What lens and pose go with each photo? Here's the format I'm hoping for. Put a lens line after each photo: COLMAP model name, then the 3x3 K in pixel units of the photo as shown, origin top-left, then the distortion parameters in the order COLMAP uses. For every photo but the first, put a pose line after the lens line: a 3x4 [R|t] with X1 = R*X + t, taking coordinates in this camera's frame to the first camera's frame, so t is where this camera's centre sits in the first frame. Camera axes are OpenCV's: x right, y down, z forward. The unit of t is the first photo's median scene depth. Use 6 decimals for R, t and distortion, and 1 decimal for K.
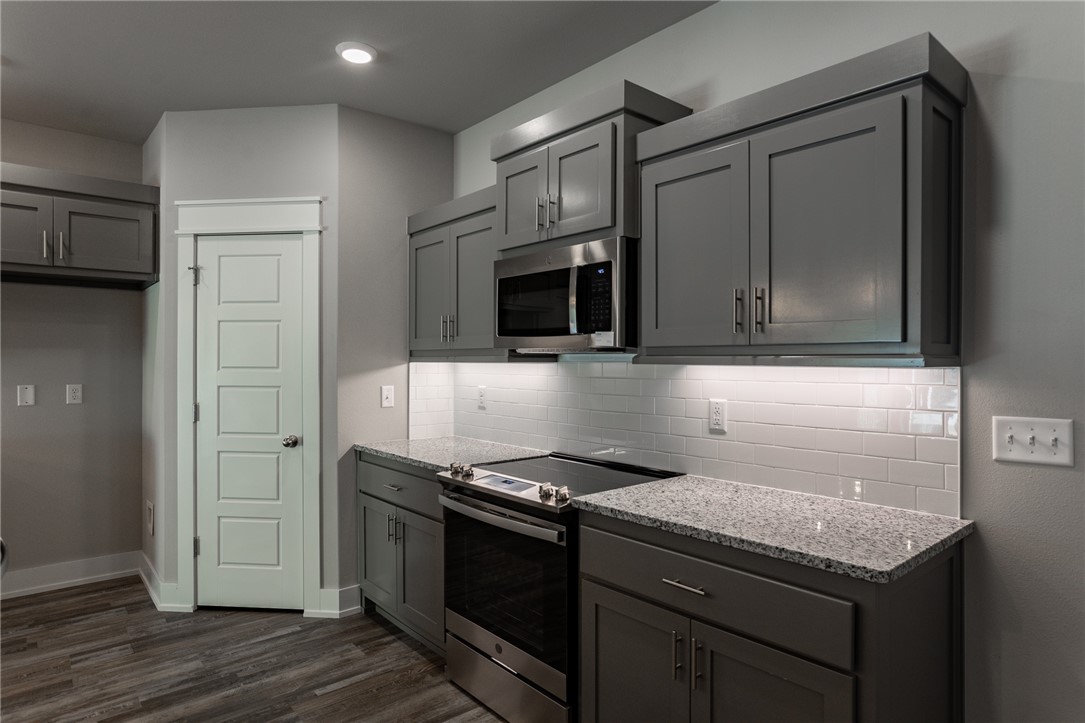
lens RADIAL K [[595.0, 0, 542.5], [0, 595.0, 361.5], [0, 0, 1]] dist [-0.008859, -0.001287]
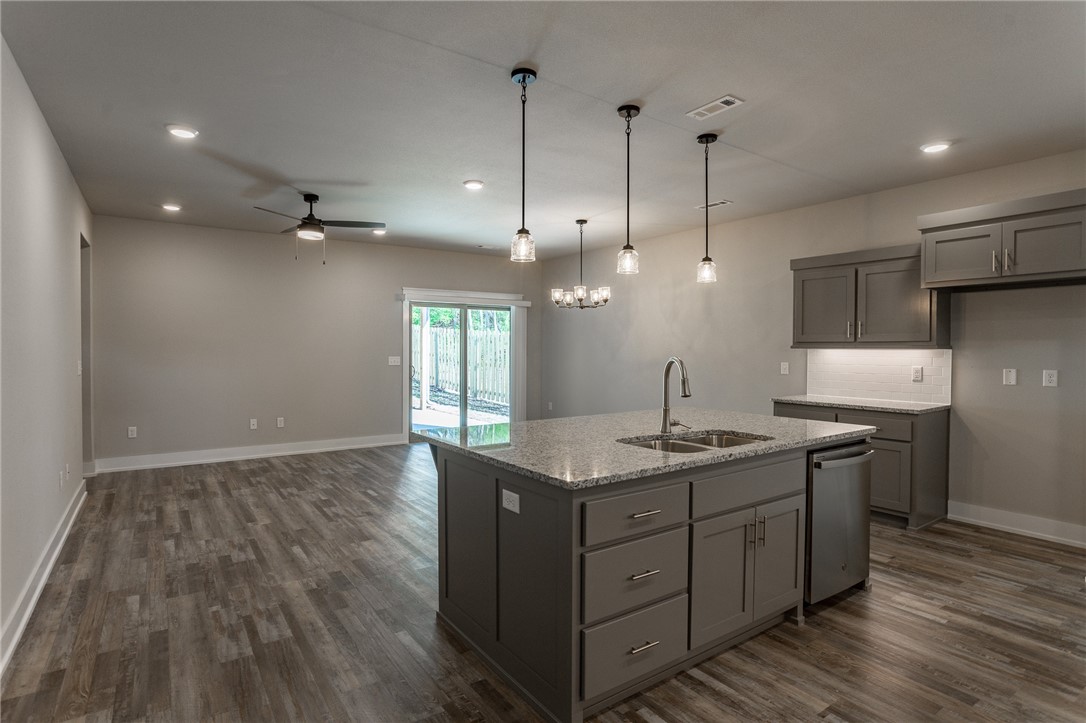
lens RADIAL K [[548.3, 0, 523.8], [0, 548.3, 356.9], [0, 0, 1]] dist [-0.017635, -0.000341]
pose [[-0.129939, 0.015578, -0.991400, 0.563214], [-0.000880, 0.999874, 0.015826, -0.004533], [0.991522, 0.002929, -0.129909, 0.139428]]
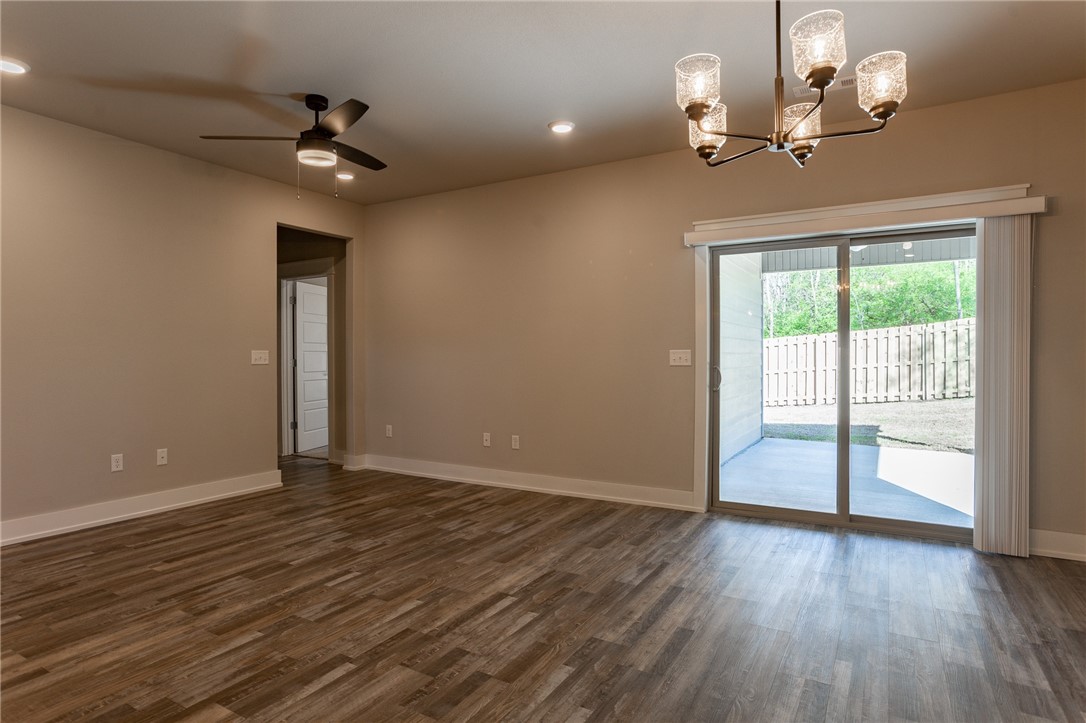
lens RADIAL K [[609.0, 0, 543.0], [0, 609.0, 361.5], [0, 0, 1]] dist [-0.036392, 0.025615]
pose [[-0.947215, 0.000715, -0.320597, -1.325715], [-0.001769, 0.999971, 0.007457, 0.063372], [0.320593, 0.007631, -0.947186, 0.646843]]
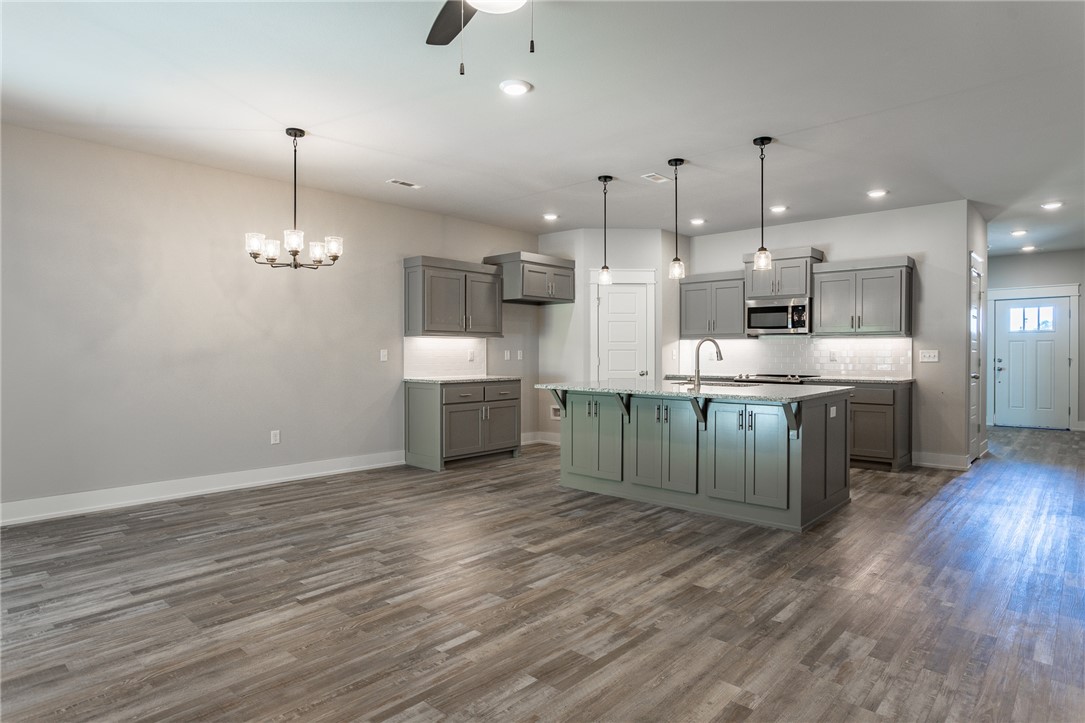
lens RADIAL K [[608.5, 0, 542.5], [0, 608.5, 361.5], [0, 0, 1]] dist [-0.036392, 0.025615]
pose [[0.994379, -0.004300, 0.105788, -1.301338], [0.002494, 0.999849, 0.017201, 0.056501], [-0.105846, -0.016841, 0.994240, -1.638603]]
